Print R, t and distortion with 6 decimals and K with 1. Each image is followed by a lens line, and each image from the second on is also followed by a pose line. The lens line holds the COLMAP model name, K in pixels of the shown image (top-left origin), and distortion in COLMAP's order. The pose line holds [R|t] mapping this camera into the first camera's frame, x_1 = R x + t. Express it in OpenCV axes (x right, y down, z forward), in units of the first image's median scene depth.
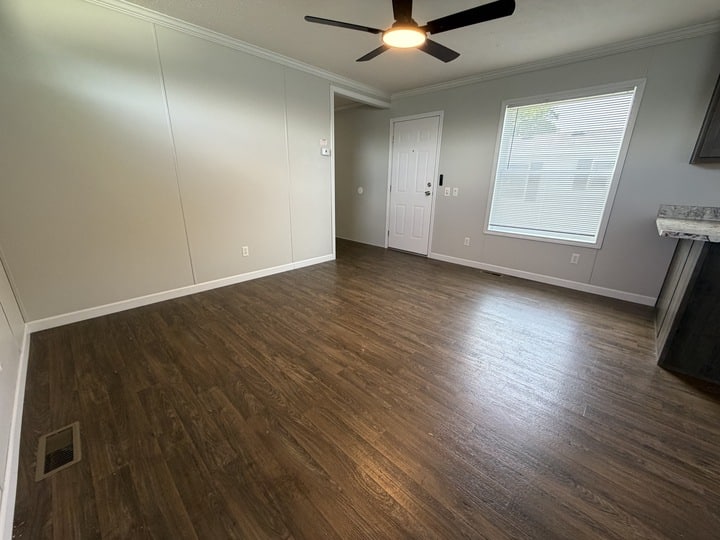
lens RADIAL K [[285.7, 0, 374.6], [0, 285.7, 279.4], [0, 0, 1]] dist [-0.001719, 0.000375]
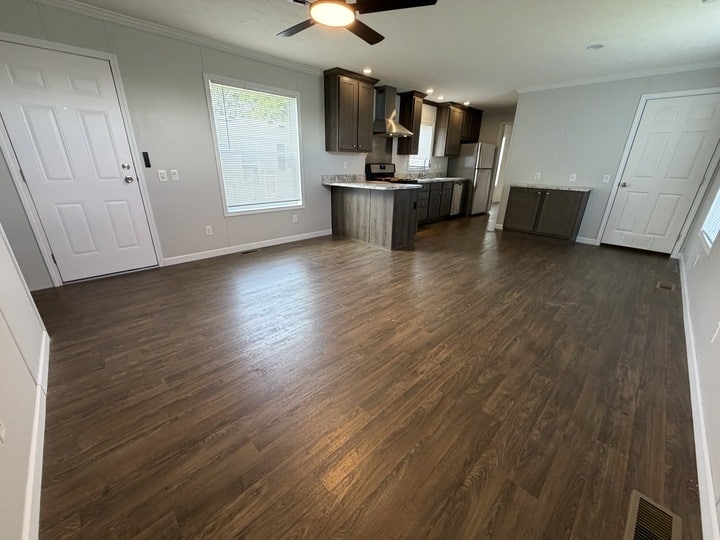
lens RADIAL K [[285.7, 0, 360.0], [0, 285.7, 266.7], [0, 0, 1]] dist [-0.001719, 0.000375]
pose [[0.057950, -0.354690, 0.933186, -0.739391], [0.313207, 0.894022, 0.320354, -0.245362], [-0.947915, 0.273716, 0.162900, 0.654375]]
